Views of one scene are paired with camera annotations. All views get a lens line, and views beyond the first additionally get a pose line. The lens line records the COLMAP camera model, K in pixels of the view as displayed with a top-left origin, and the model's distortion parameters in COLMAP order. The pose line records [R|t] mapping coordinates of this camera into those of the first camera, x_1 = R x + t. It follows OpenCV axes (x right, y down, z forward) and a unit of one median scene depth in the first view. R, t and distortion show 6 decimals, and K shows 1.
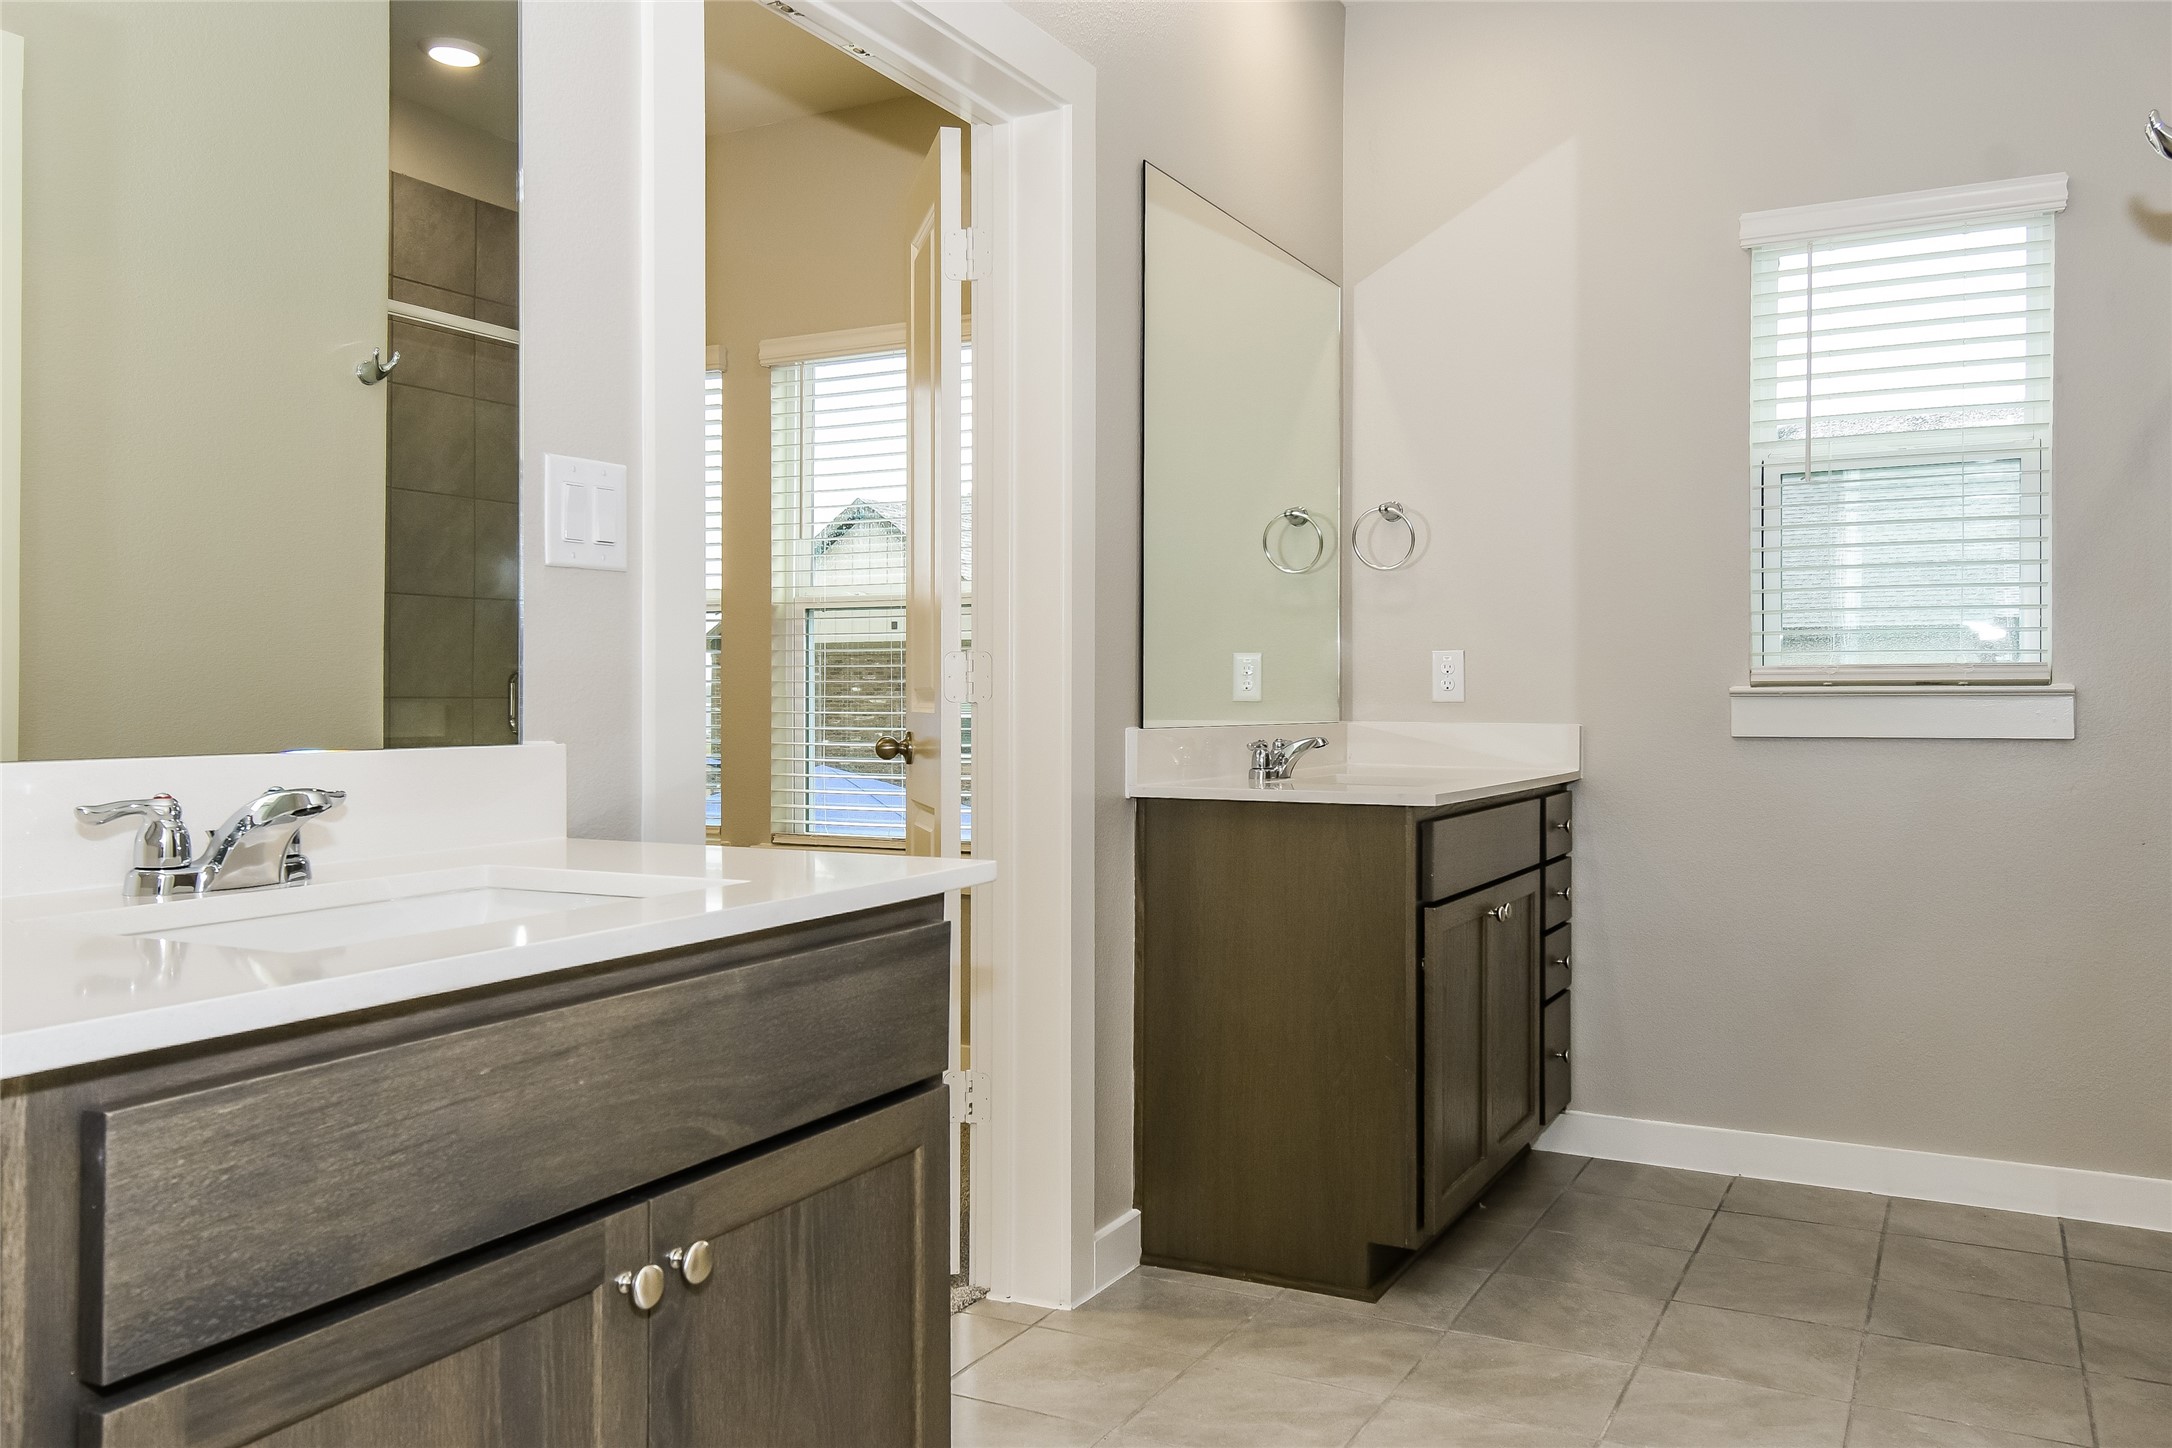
lens RADIAL K [[1695.0, 0, 1087.2], [0, 1695.0, 716.1], [0, 0, 1]] dist [0.006801, 0.003502]
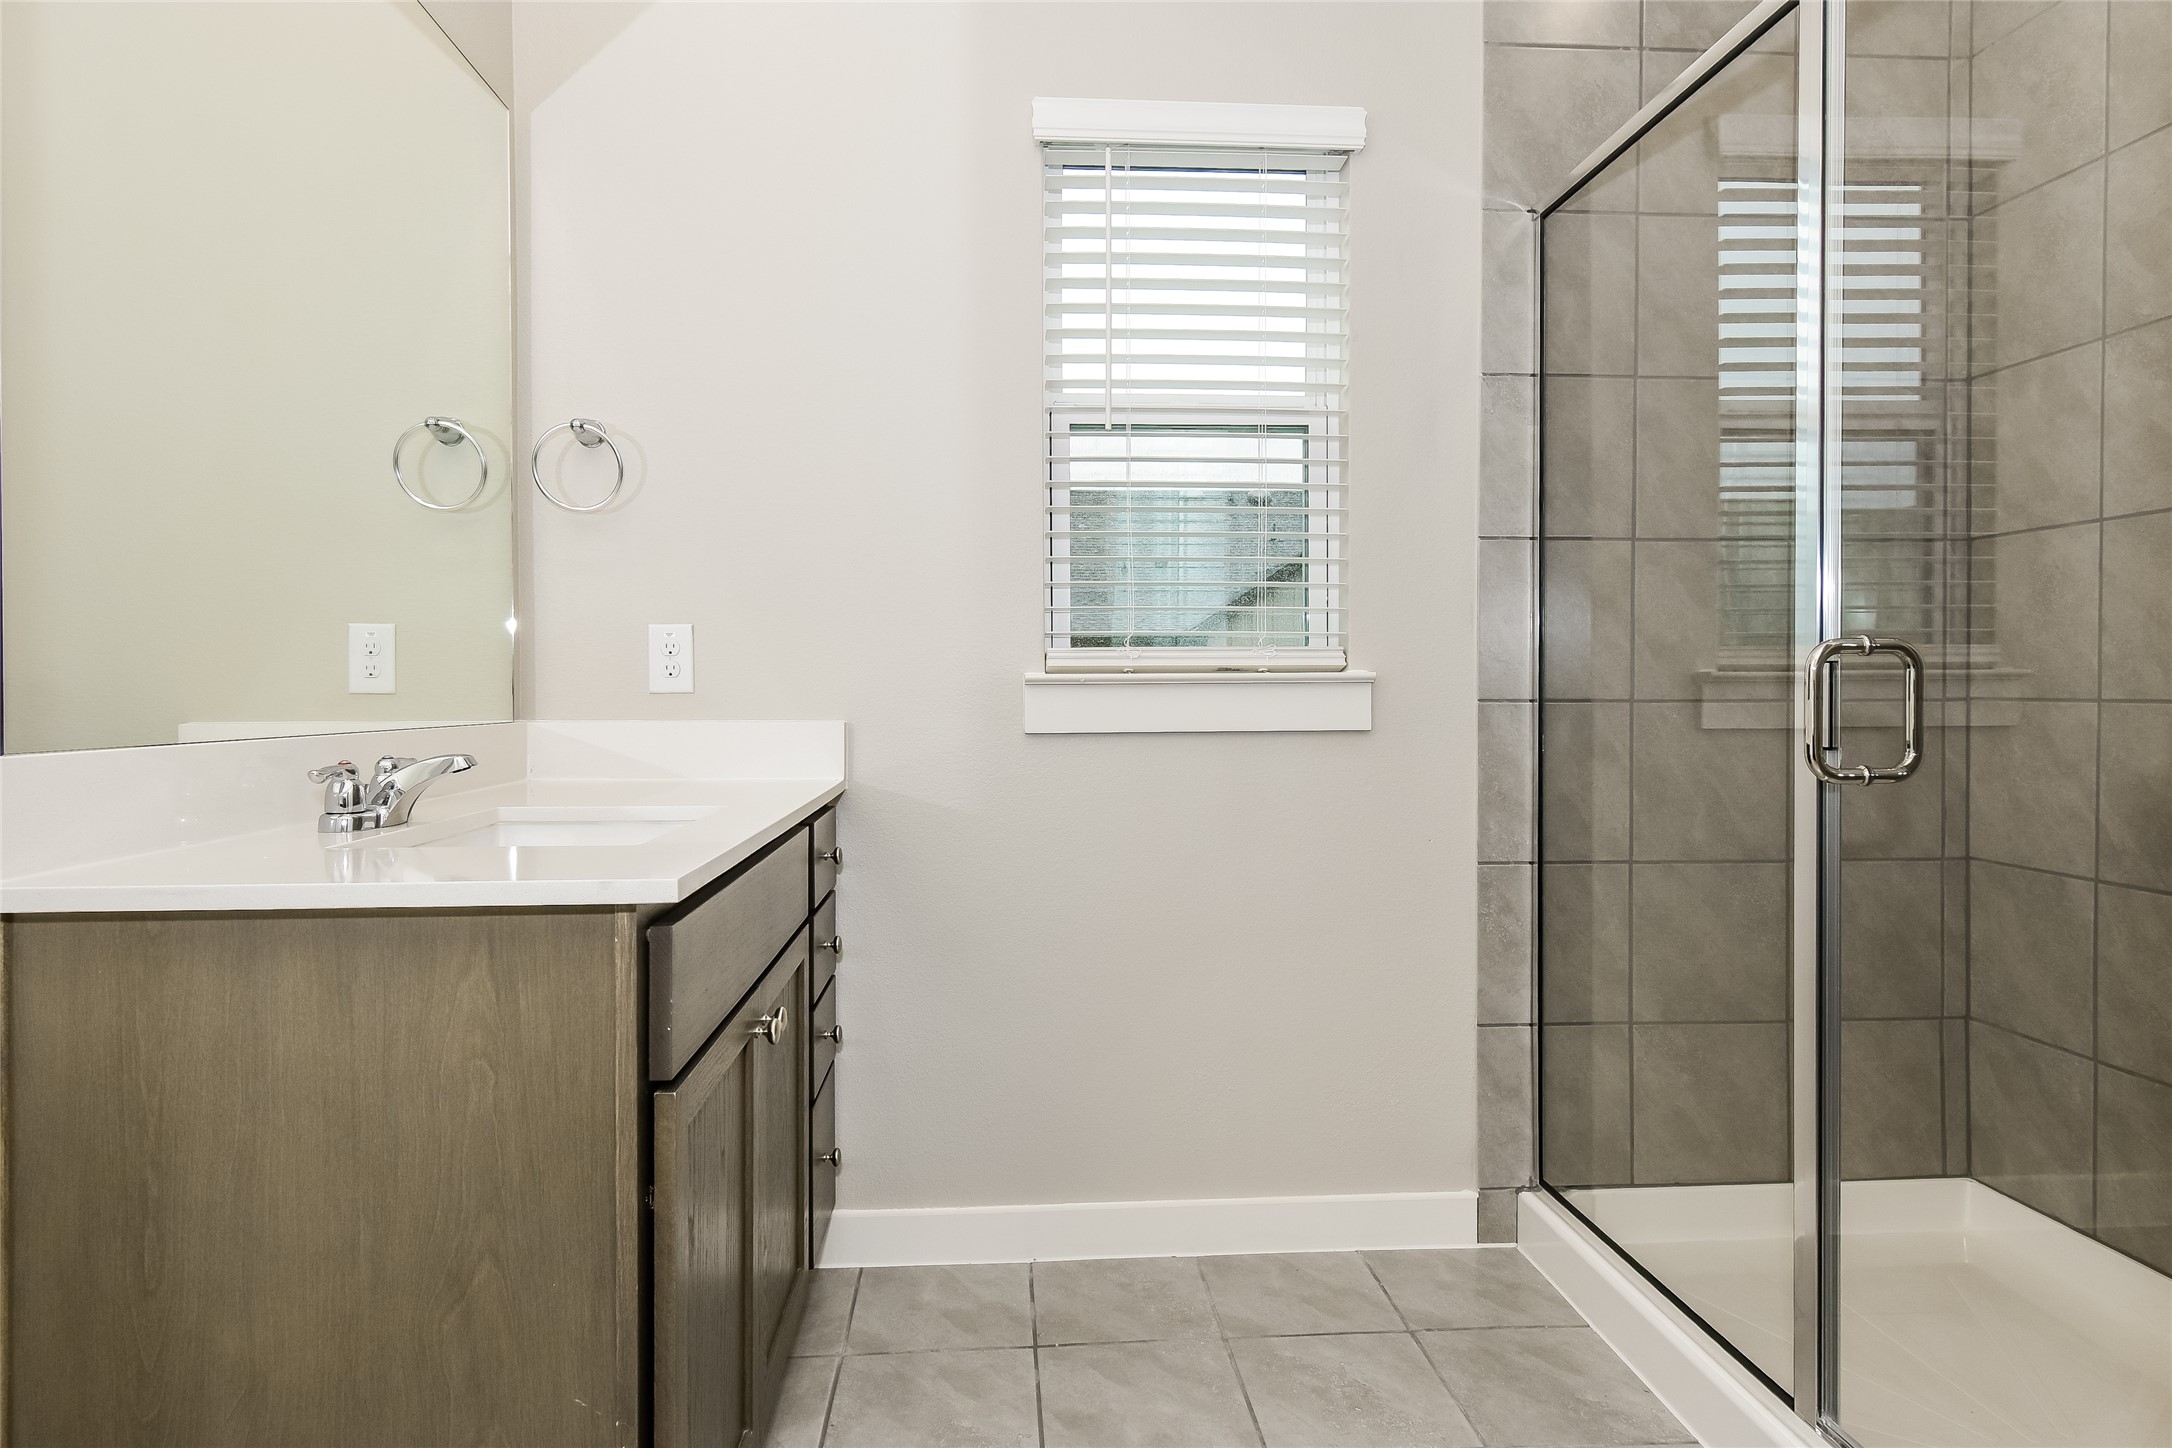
lens RADIAL K [[1203.4, 0, 1065.8], [0, 1203.4, 689.2], [0, 0, 1]] dist [0.013253, -0.000681]
pose [[0.852898, -0.002898, 0.522069, 0.091070], [0.006766, 0.999962, -0.005501, -0.006296], [-0.522034, 0.008224, 0.852885, 0.494812]]
